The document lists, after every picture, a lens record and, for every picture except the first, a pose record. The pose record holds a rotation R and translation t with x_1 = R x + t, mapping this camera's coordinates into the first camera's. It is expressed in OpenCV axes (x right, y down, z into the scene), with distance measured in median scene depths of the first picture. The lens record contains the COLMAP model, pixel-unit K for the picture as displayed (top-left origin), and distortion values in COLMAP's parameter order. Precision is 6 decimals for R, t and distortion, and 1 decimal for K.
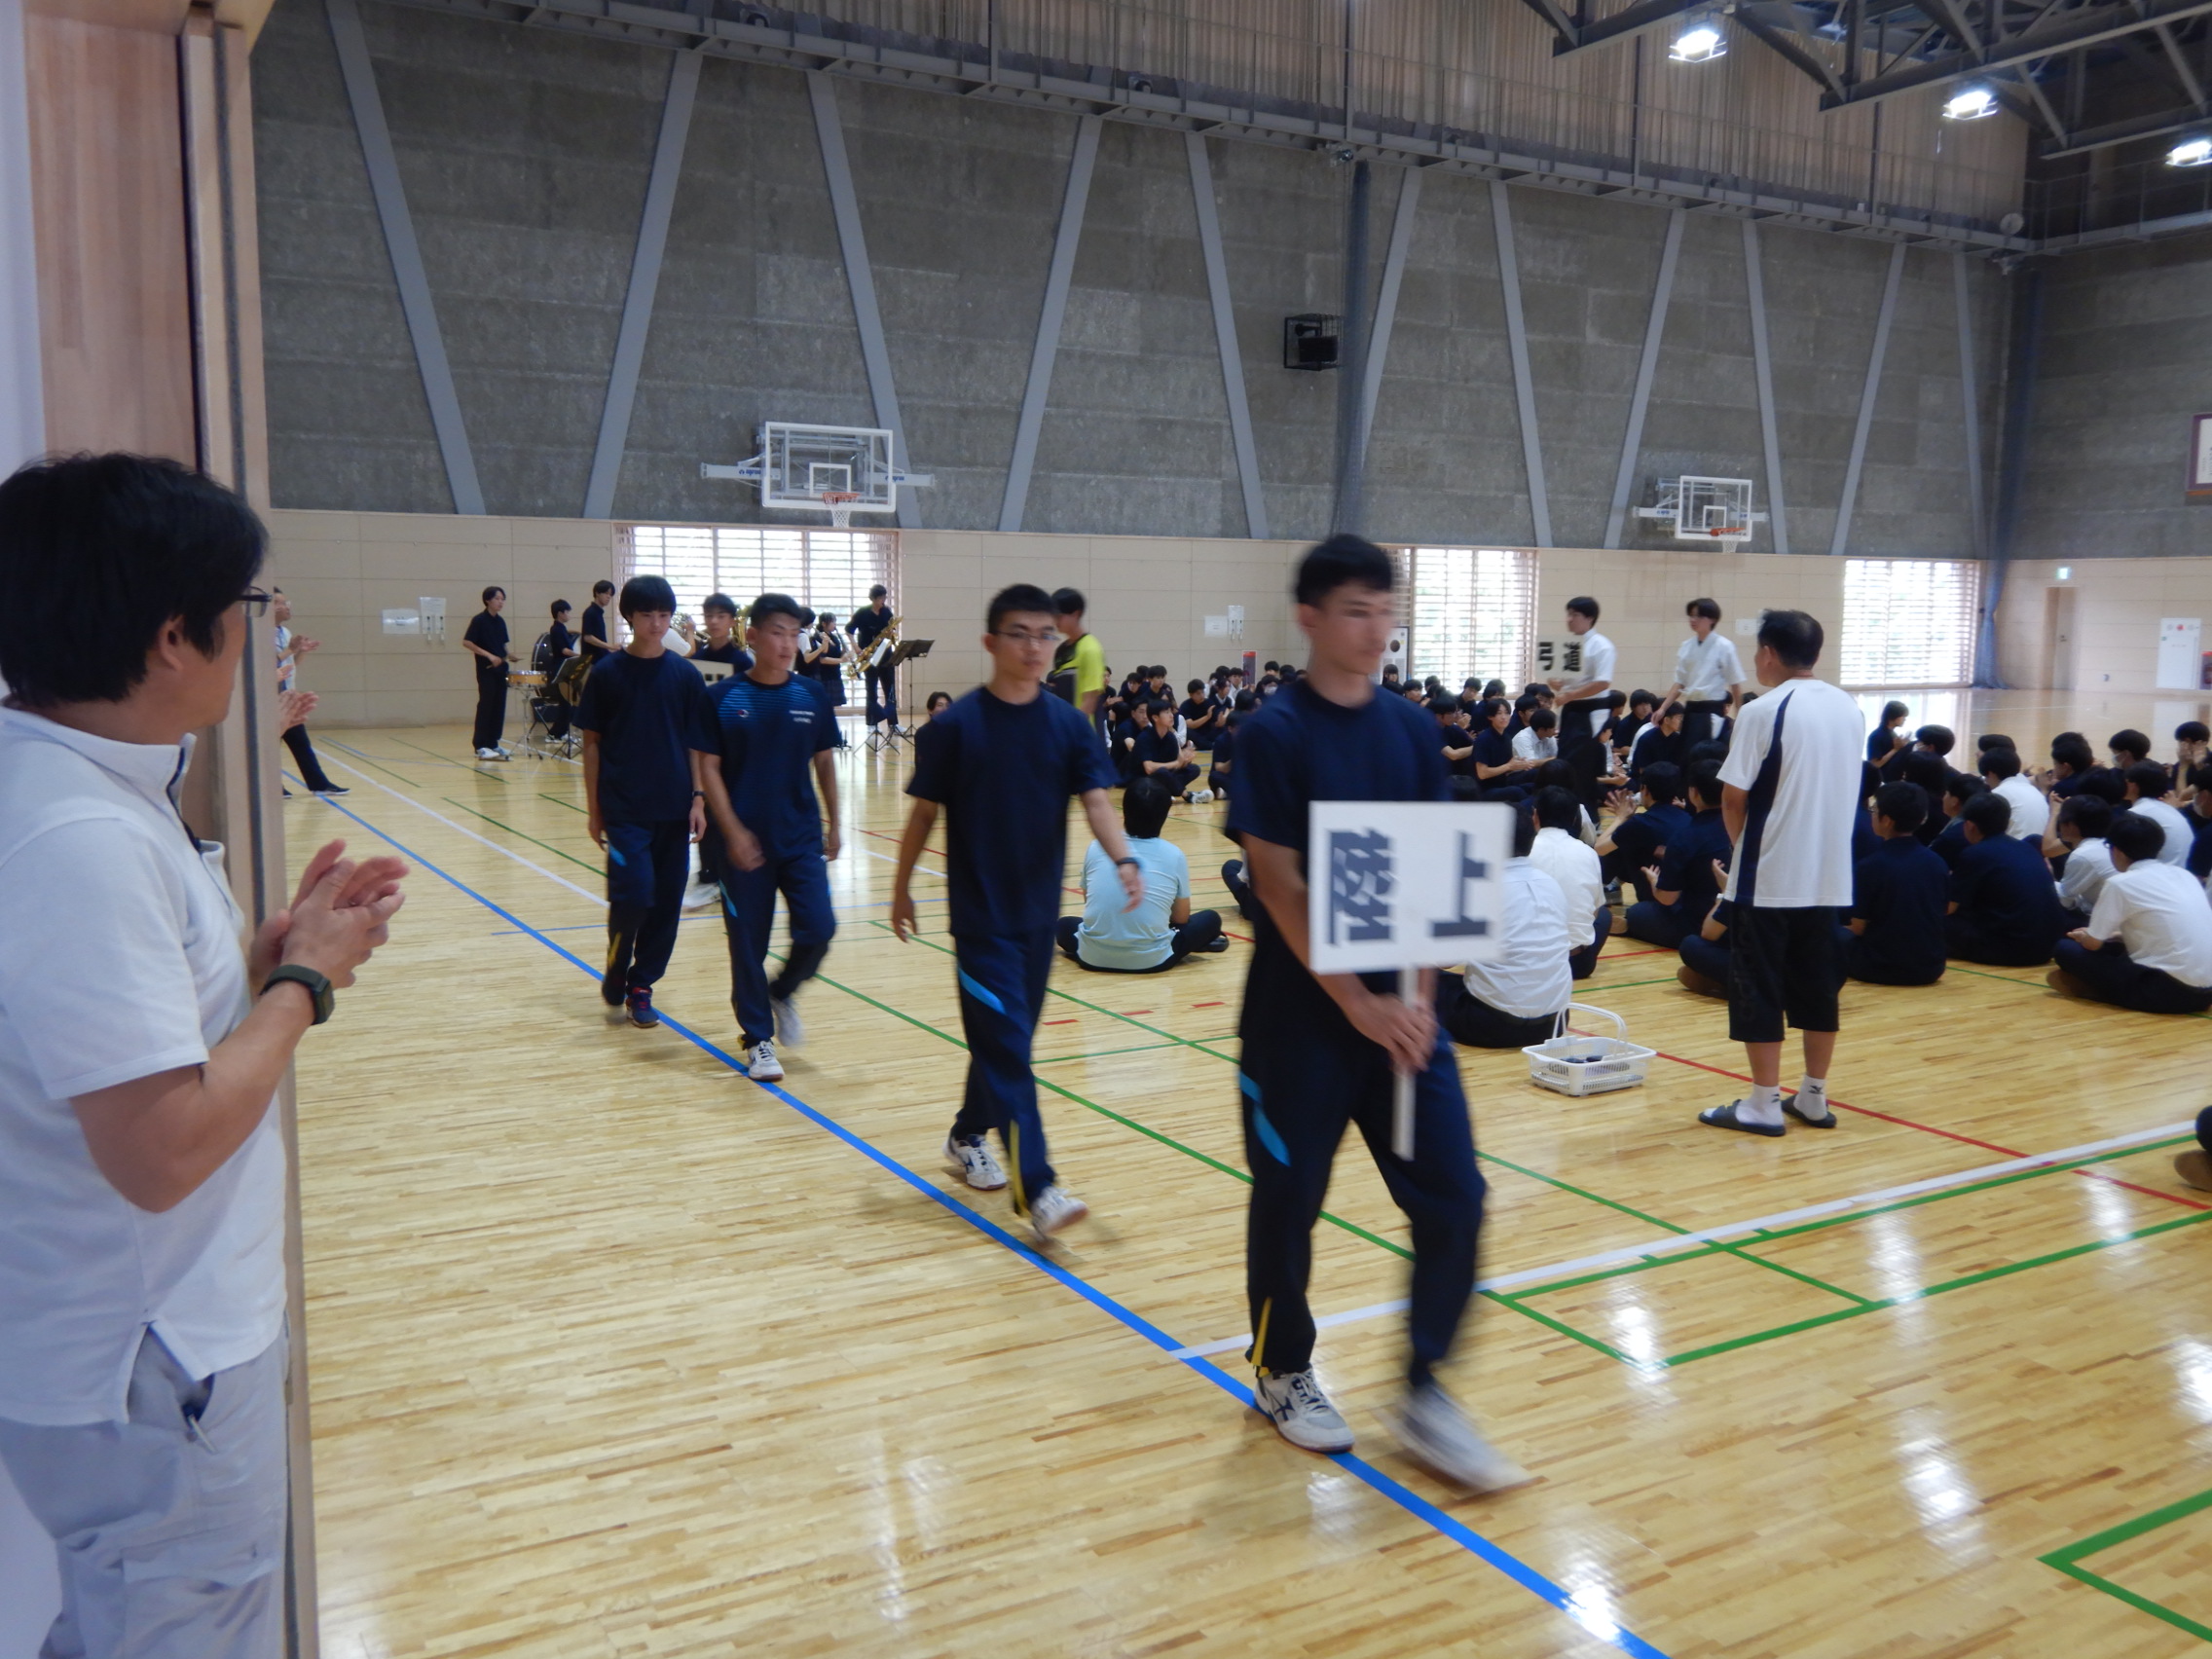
lens RADIAL K [[1810.5, 0, 1100.7], [0, 1810.5, 837.8], [0, 0, 1]] dist [0.009915, -0.009882]
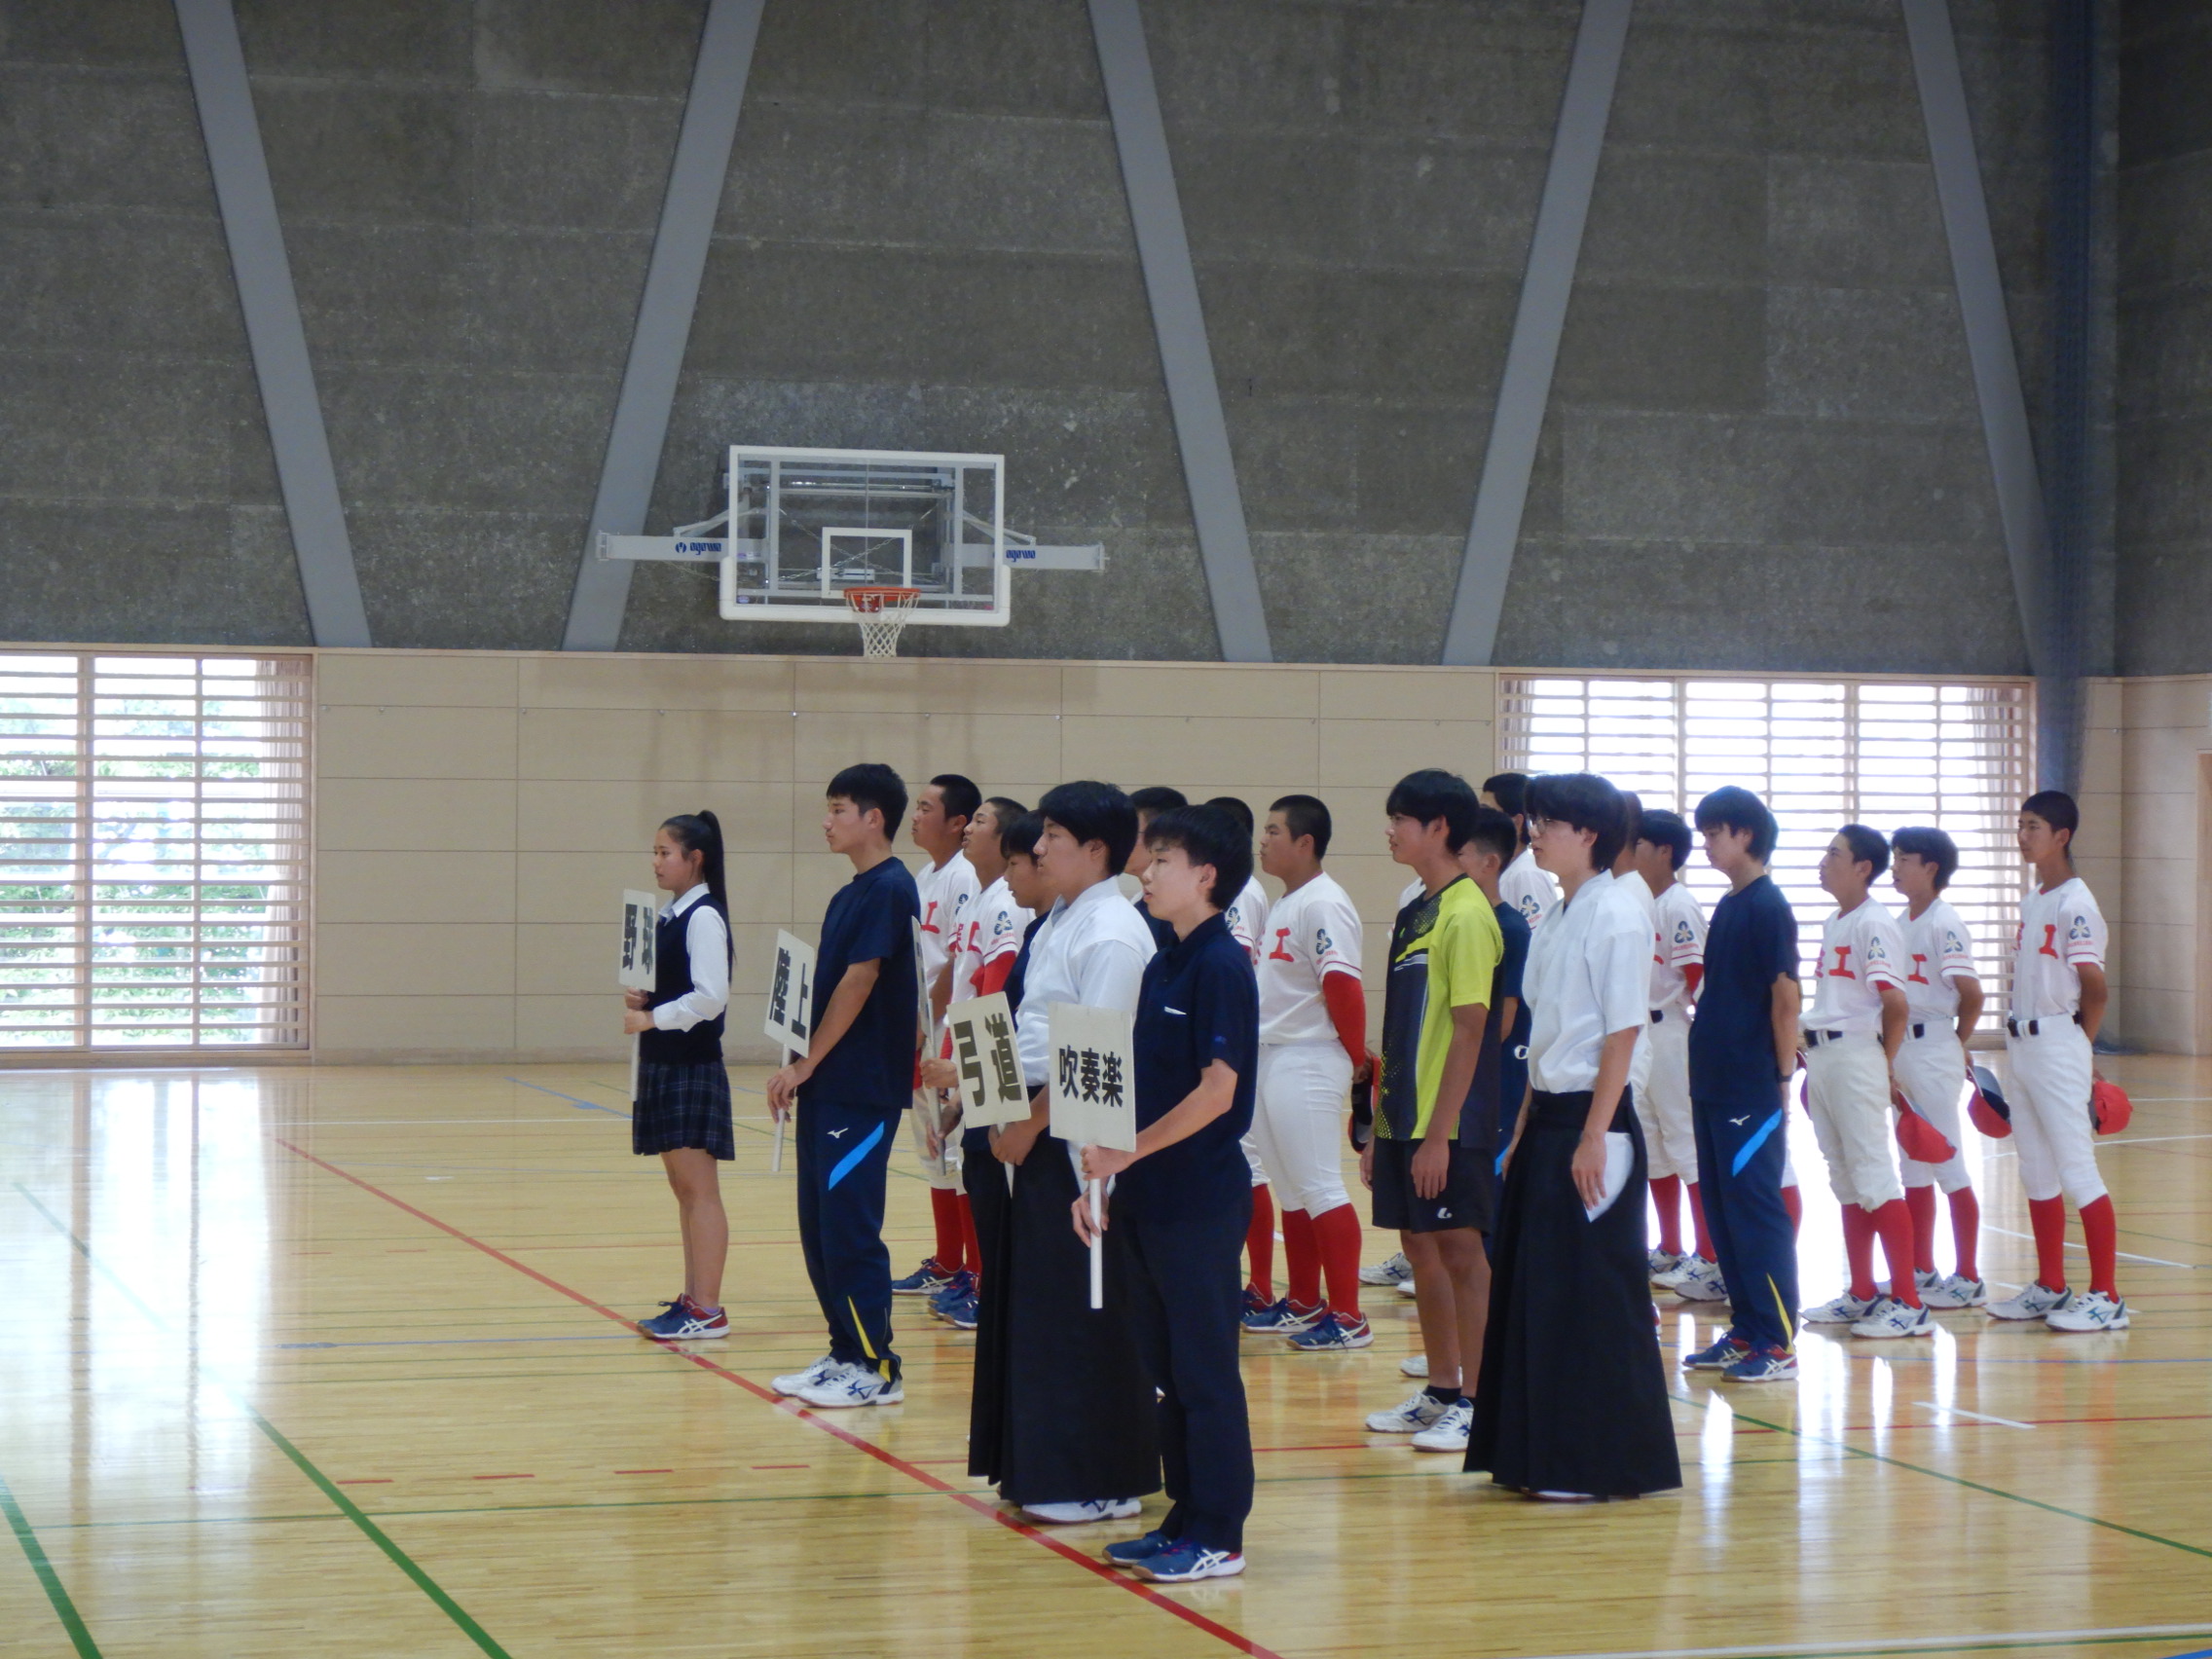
lens RADIAL K [[3679.6, 0, 1101.0], [0, 3679.6, 831.2], [0, 0, 1]] dist [-0.002970, 0.000000]
pose [[0.965765, -0.000789, -0.259419, 0.495063], [-0.031735, 0.992126, -0.121160, -0.034057], [0.257472, 0.125245, 0.958135, 0.291873]]
